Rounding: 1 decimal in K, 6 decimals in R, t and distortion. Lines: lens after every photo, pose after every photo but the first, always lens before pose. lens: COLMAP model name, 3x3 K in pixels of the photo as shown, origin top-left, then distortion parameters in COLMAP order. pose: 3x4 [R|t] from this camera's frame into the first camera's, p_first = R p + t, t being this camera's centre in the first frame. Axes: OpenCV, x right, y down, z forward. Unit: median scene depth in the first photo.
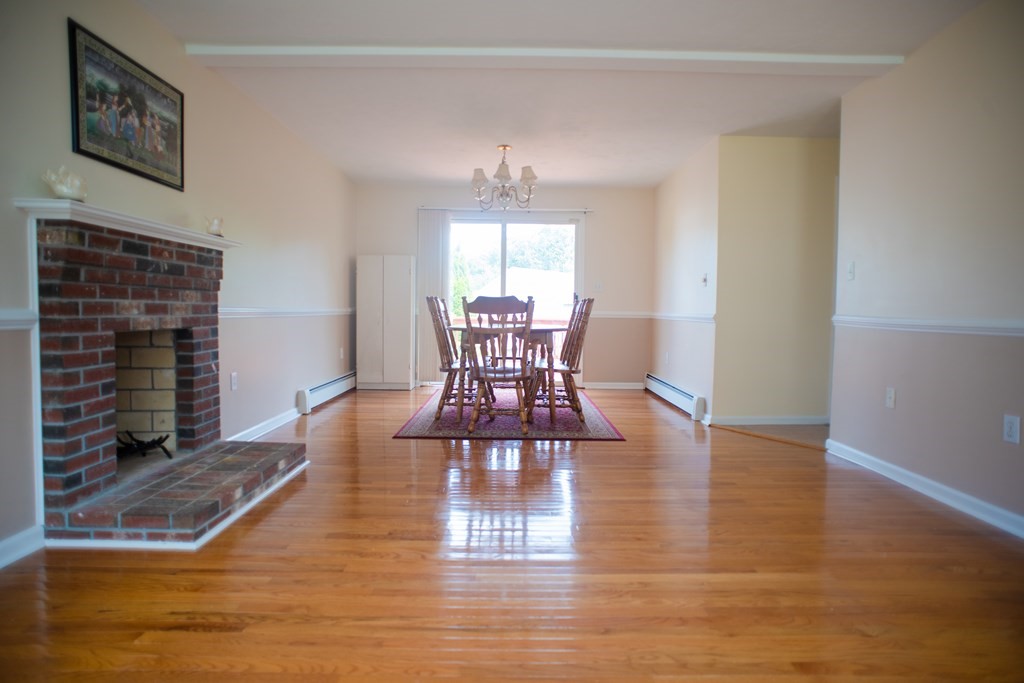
lens RADIAL K [[577.5, 0, 508.1], [0, 577.5, 332.1], [0, 0, 1]] dist [-0.082845, 0.055395]
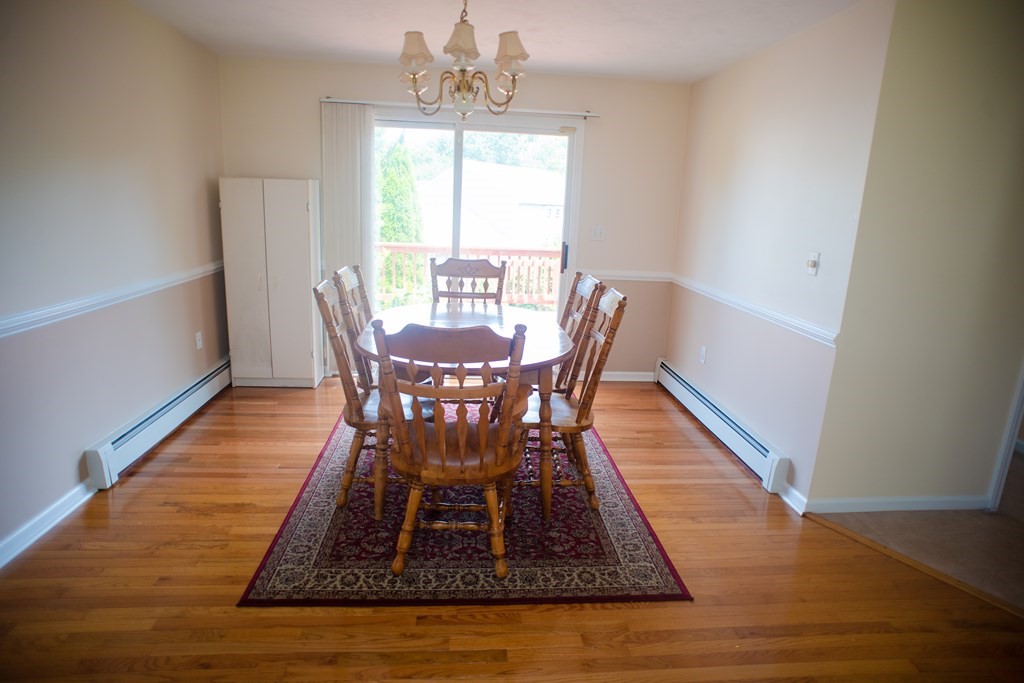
lens RADIAL K [[577.5, 0, 508.1], [0, 577.5, 332.1], [0, 0, 1]] dist [-0.082845, 0.055395]
pose [[0.995819, 0.009032, 0.090900, -0.011345], [-0.025847, 0.982293, 0.185558, -0.116498], [-0.087614, -0.187132, 0.978420, 0.443624]]
